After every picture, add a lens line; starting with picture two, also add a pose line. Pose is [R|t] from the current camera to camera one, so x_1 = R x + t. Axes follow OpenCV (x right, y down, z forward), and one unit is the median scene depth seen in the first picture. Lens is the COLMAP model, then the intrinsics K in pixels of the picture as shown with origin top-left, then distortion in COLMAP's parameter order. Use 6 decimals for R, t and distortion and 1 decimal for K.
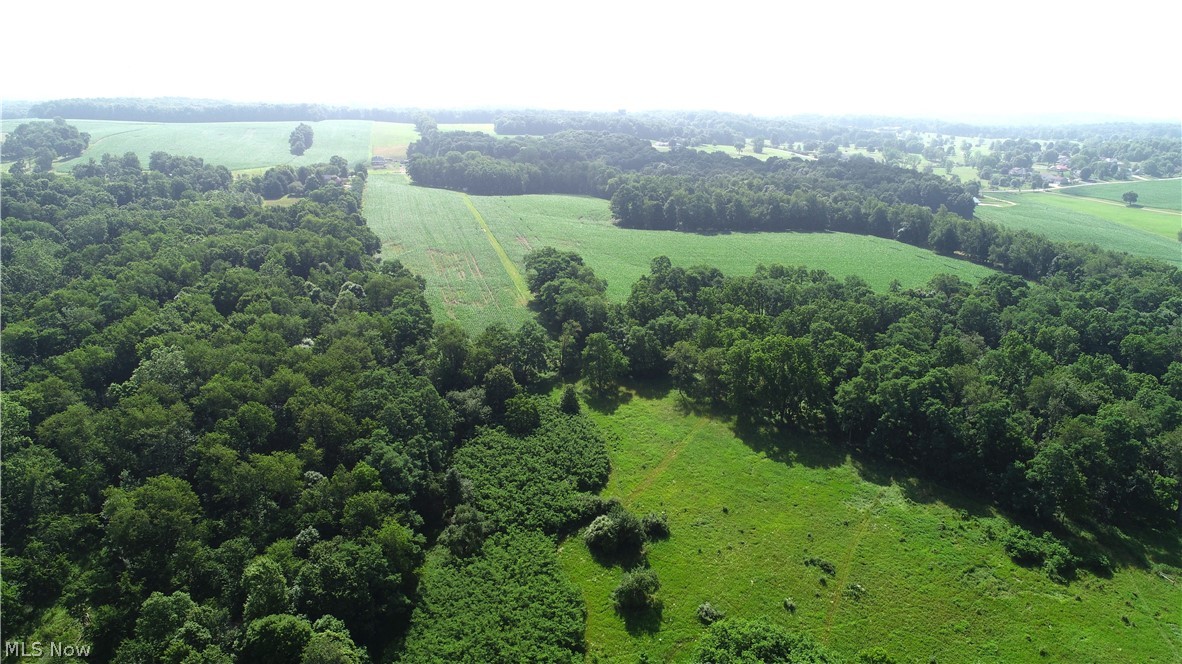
lens RADIAL K [[793.7, 0, 591.0], [0, 793.7, 332.0], [0, 0, 1]] dist [0.003784, -0.007613]
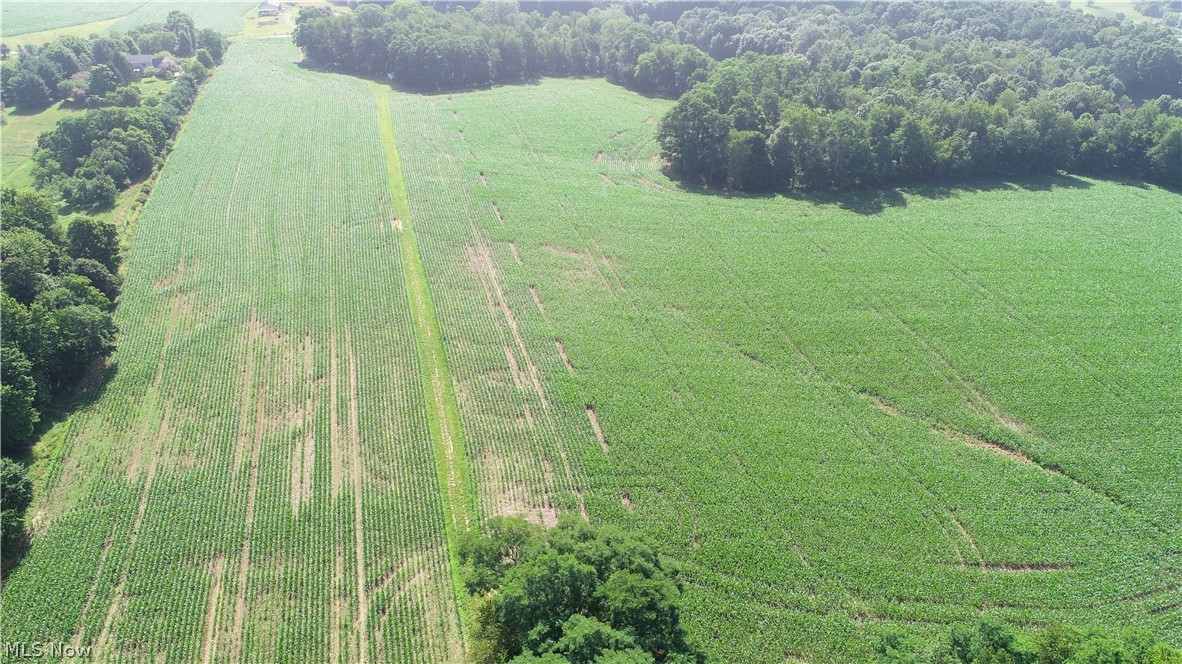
lens RADIAL K [[793.7, 0, 591.0], [0, 793.7, 332.0], [0, 0, 1]] dist [0.003784, -0.007613]
pose [[0.999859, -0.014815, 0.007851, -0.040707], [0.012744, 0.975779, 0.218389, -0.246204], [-0.010897, -0.218258, 0.975830, 0.791492]]
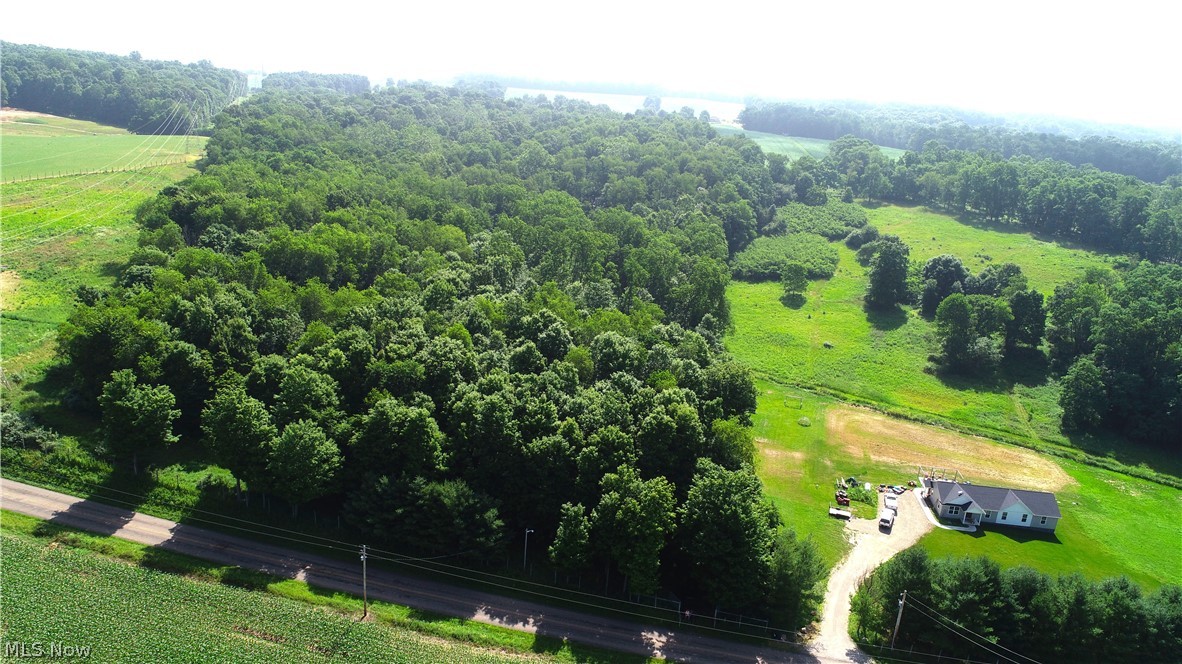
lens RADIAL K [[793.7, 0, 591.0], [0, 793.7, 332.0], [0, 0, 1]] dist [0.003784, -0.007613]
pose [[0.926442, 0.145695, -0.347100, 0.064573], [-0.149782, 0.988602, 0.015183, 0.297959], [0.345356, 0.037924, 0.937705, -0.486021]]
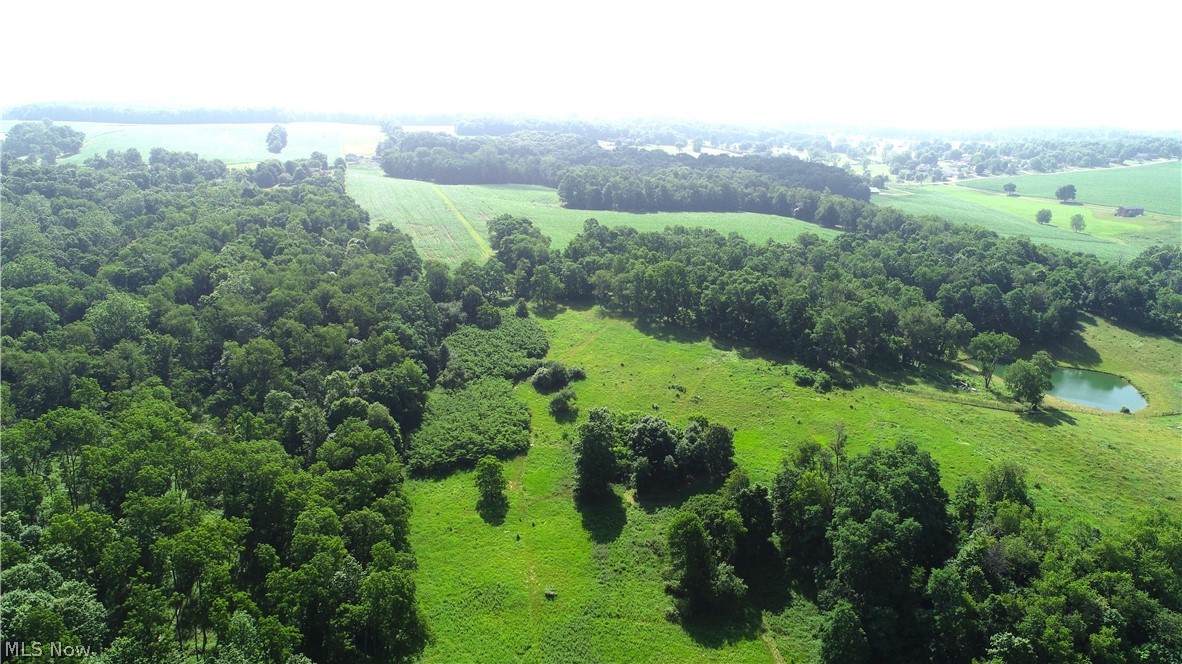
lens RADIAL K [[793.7, 0, 591.0], [0, 793.7, 332.0], [0, 0, 1]] dist [0.003784, -0.007613]
pose [[0.998634, -0.012642, 0.050696, 0.018190], [0.012947, 0.999900, -0.005689, 0.100098], [-0.050619, 0.006337, 0.998698, -0.318959]]
